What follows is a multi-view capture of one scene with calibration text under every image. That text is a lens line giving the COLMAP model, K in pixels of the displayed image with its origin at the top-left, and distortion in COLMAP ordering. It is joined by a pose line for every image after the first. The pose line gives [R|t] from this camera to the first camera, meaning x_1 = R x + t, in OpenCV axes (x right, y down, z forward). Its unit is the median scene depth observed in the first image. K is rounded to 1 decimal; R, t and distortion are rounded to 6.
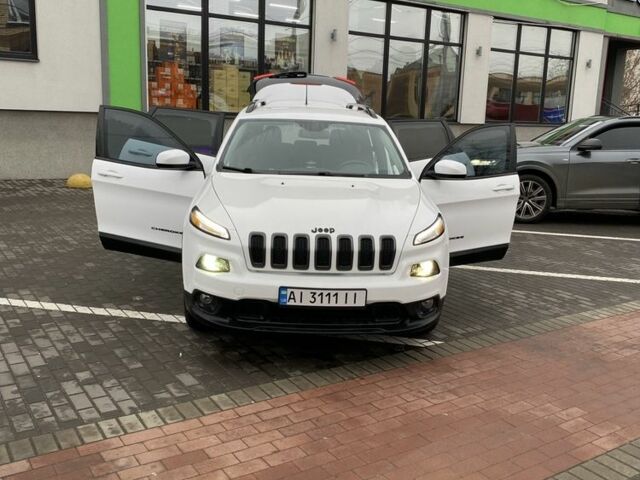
lens RADIAL K [[643.3, 0, 323.6], [0, 643.3, 237.8], [0, 0, 1]] dist [0.078145, -0.151949]
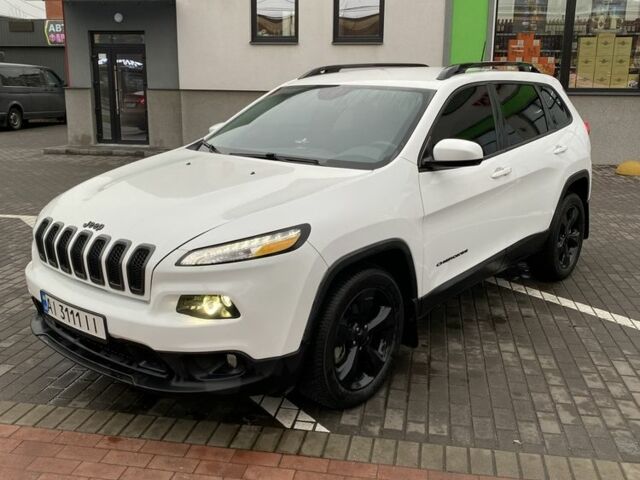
lens RADIAL K [[643.3, 0, 323.6], [0, 643.3, 237.8], [0, 0, 1]] dist [0.078145, -0.151949]
pose [[0.724211, 0.127207, -0.677744, 0.642588], [-0.114440, 0.991380, 0.063787, -0.069997], [0.680016, 0.031366, 0.732526, 0.586677]]
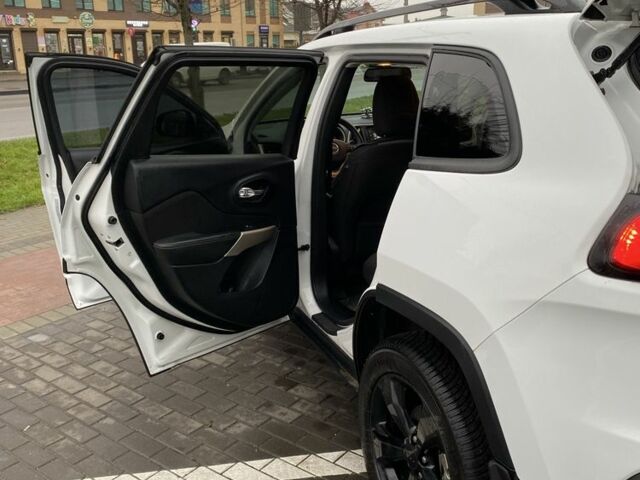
lens RADIAL K [[643.3, 0, 323.6], [0, 643.3, 237.8], [0, 0, 1]] dist [0.078145, -0.151949]
pose [[-0.947967, 0.077788, -0.308721, 0.337926], [-0.072515, 0.891448, 0.447284, -0.391844], [0.310002, 0.446397, -0.839422, 2.089154]]
